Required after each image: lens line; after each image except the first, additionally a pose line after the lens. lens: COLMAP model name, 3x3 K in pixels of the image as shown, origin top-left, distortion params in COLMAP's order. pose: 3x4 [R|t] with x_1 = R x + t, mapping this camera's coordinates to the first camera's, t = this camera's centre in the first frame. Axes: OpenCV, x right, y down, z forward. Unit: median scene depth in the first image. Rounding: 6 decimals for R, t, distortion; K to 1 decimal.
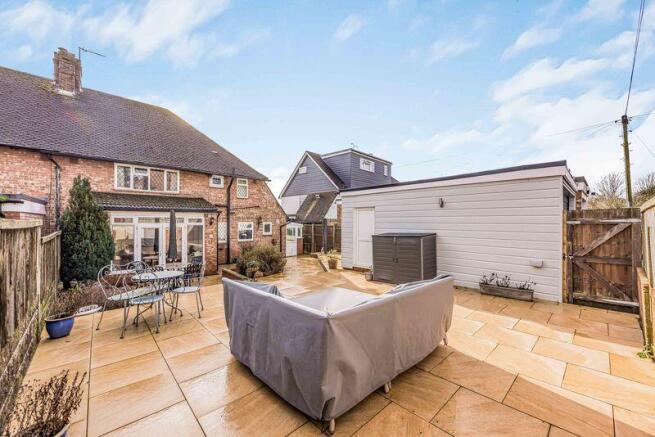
lens RADIAL K [[254.3, 0, 332.1], [0, 254.3, 216.4], [0, 0, 1]] dist [-0.000867, -0.000146]
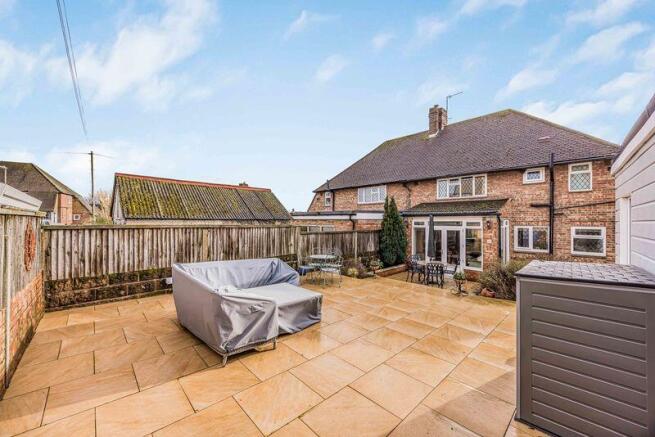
lens RADIAL K [[254.3, 0, 332.1], [0, 254.3, 216.4], [0, 0, 1]] dist [-0.000867, -0.000146]
pose [[0.010358, -0.020825, -0.999729, 0.398920], [0.014908, 0.999675, -0.020670, -0.001198], [0.999835, -0.014690, 0.010666, 0.402990]]
